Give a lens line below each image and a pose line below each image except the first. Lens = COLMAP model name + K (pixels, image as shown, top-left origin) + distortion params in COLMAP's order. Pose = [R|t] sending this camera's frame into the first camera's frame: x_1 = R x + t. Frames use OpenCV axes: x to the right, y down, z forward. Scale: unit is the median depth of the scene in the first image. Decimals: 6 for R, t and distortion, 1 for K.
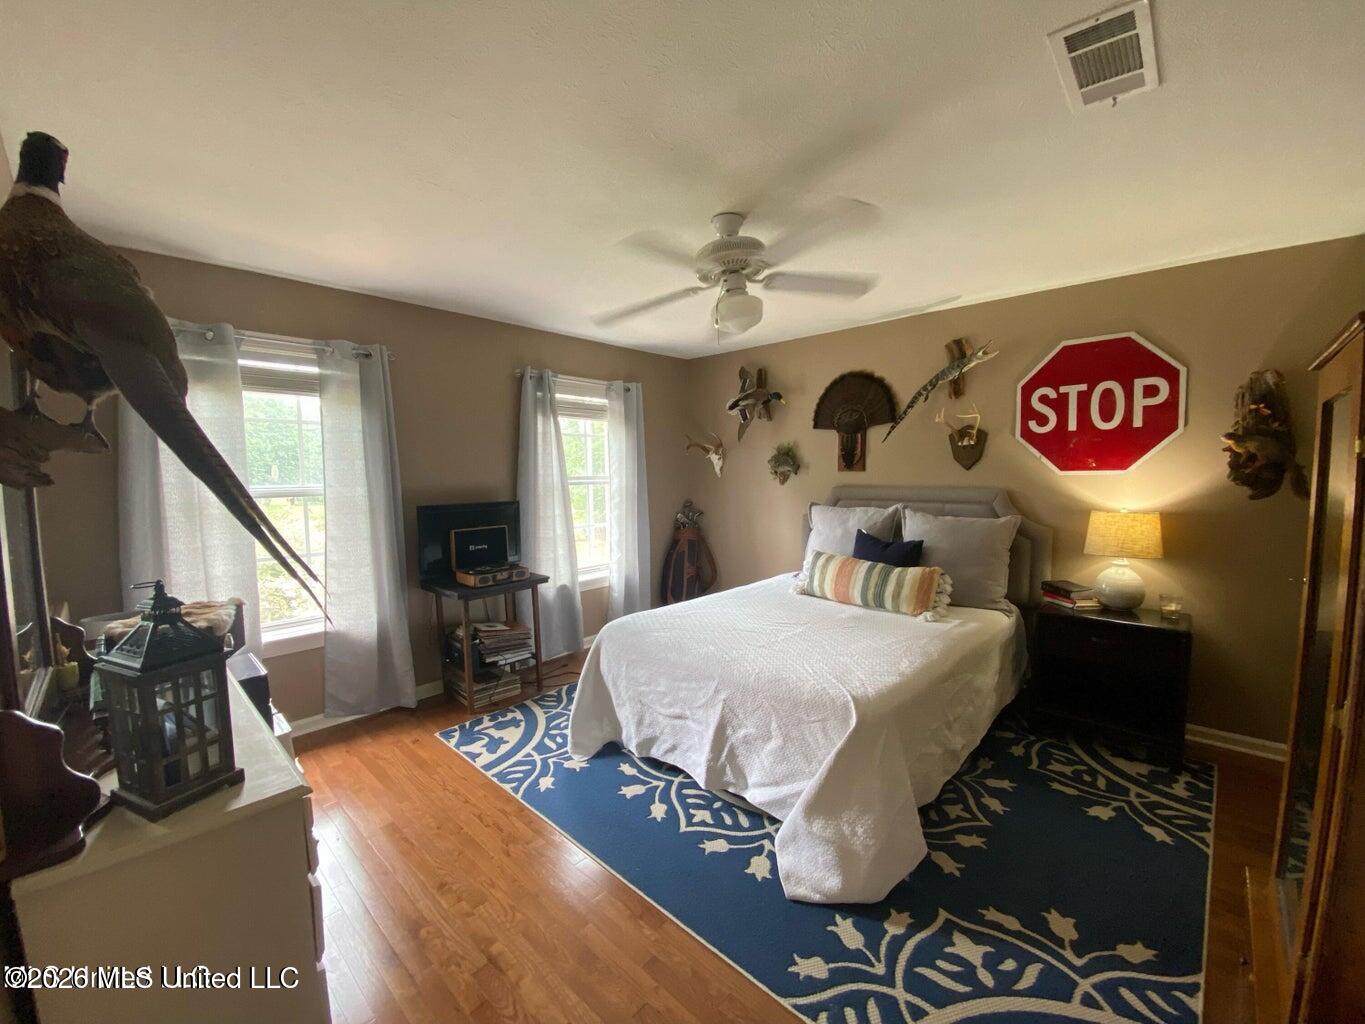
lens RADIAL K [[549.7, 0, 687.6], [0, 549.7, 516.4], [0, 0, 1]] dist [-0.004328, -0.001037]
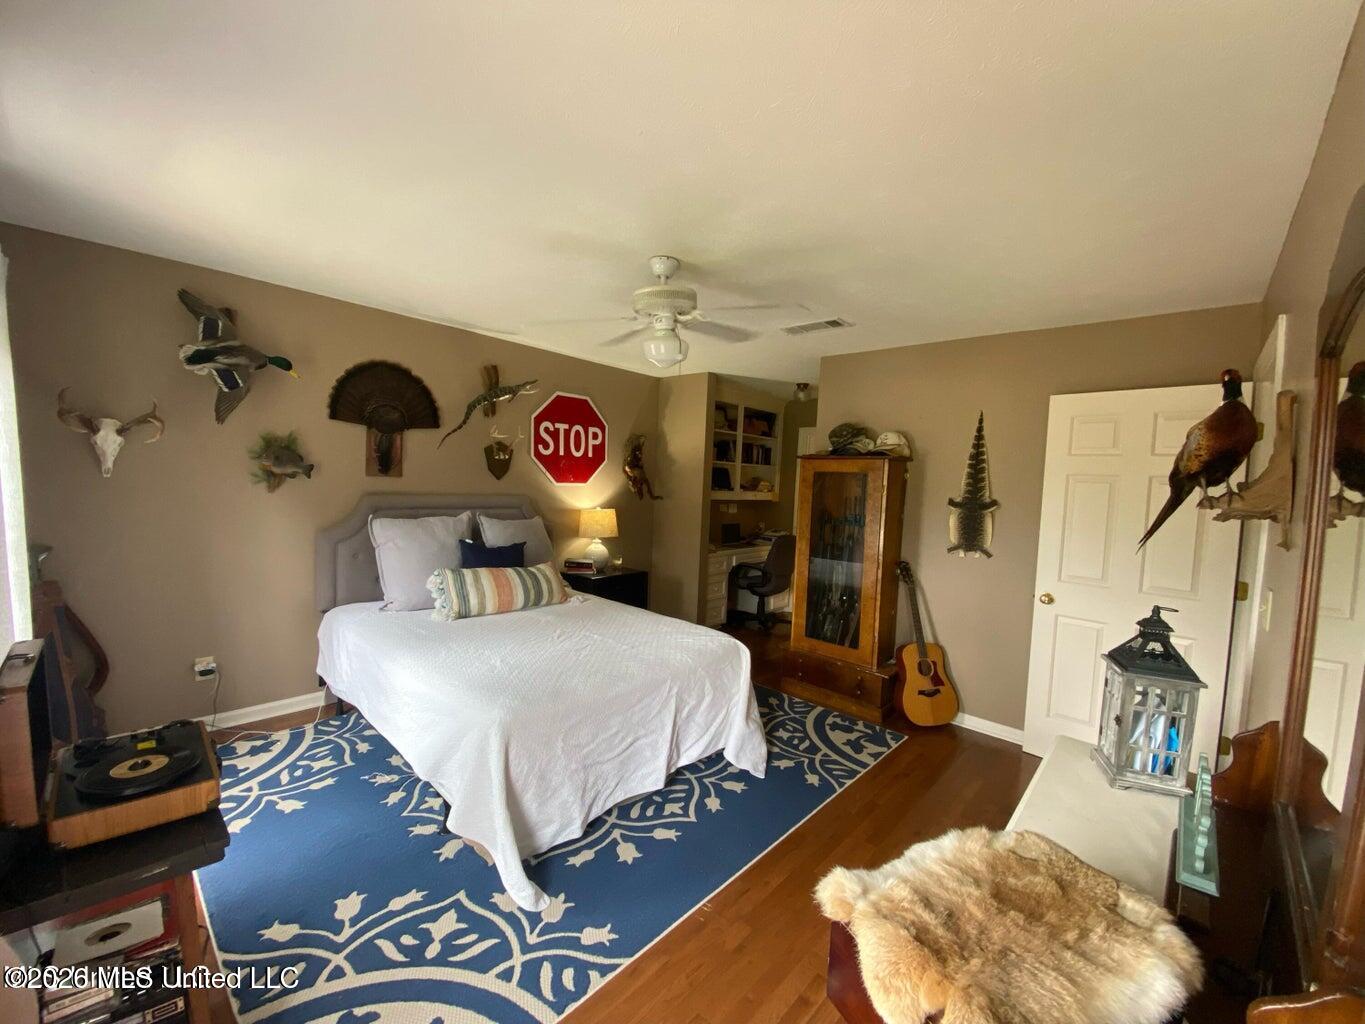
lens RADIAL K [[549.7, 0, 686.0], [0, 549.7, 513.5], [0, 0, 1]] dist [-0.004328, -0.001037]
pose [[-0.017422, -0.048360, 0.998678, -0.755884], [0.037763, 0.998085, 0.048990, -0.063605], [-0.999135, 0.038567, -0.015562, 0.714080]]
